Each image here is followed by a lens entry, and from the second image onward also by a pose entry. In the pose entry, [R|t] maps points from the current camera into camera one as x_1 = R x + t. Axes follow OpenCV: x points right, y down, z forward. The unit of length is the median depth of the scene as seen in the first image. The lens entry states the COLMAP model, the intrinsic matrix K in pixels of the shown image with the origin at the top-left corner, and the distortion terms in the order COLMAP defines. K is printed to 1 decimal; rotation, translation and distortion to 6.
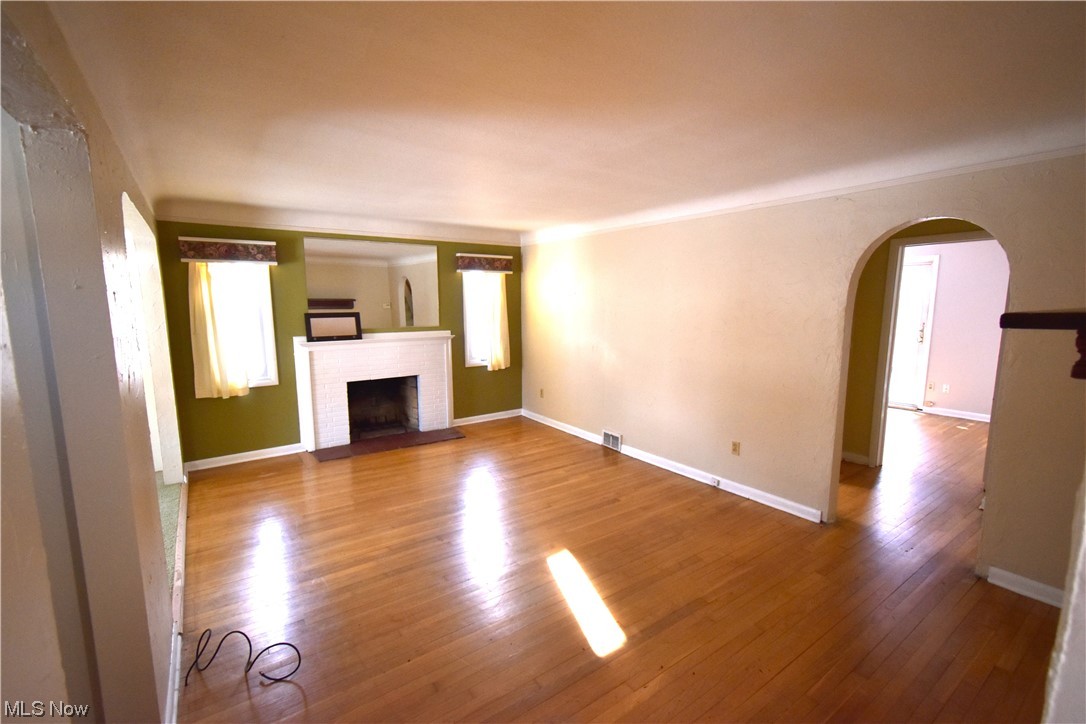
lens RADIAL K [[478.7, 0, 541.5], [0, 478.7, 365.2], [0, 0, 1]] dist [0.003348, 0.000040]
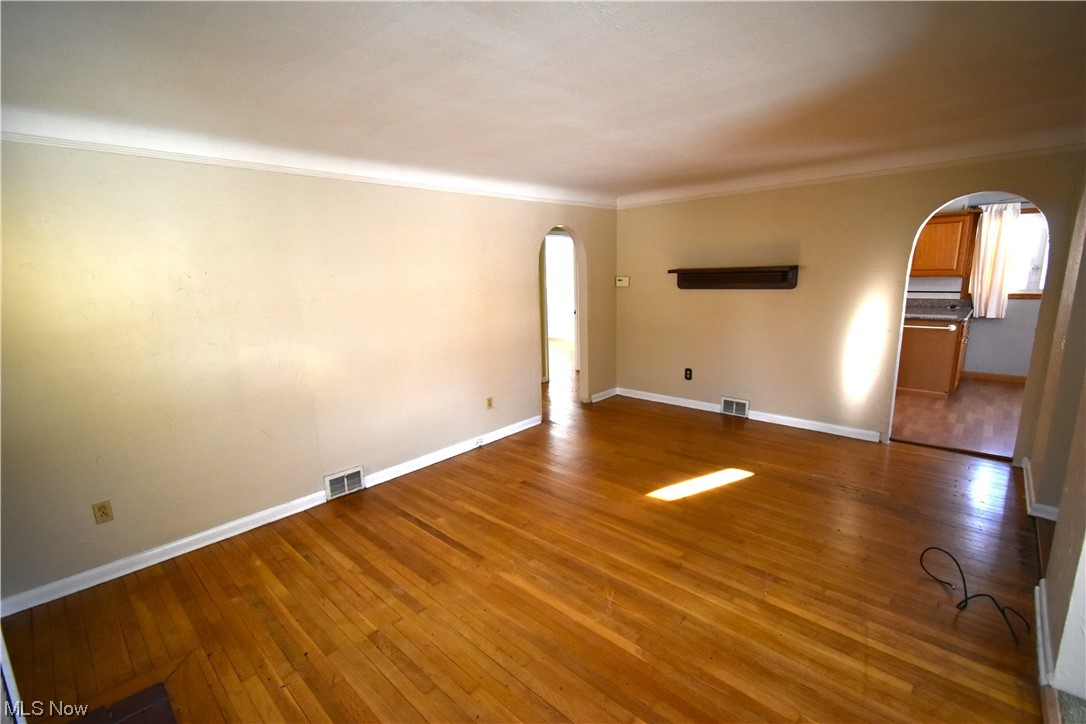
lens RADIAL K [[478.7, 0, 541.5], [0, 478.7, 365.2], [0, 0, 1]] dist [0.003348, 0.000040]
pose [[-0.202188, -0.185540, 0.961611, -0.561032], [0.163690, 0.961675, 0.219969, -0.116710], [-0.965570, 0.201881, -0.164069, 0.818612]]
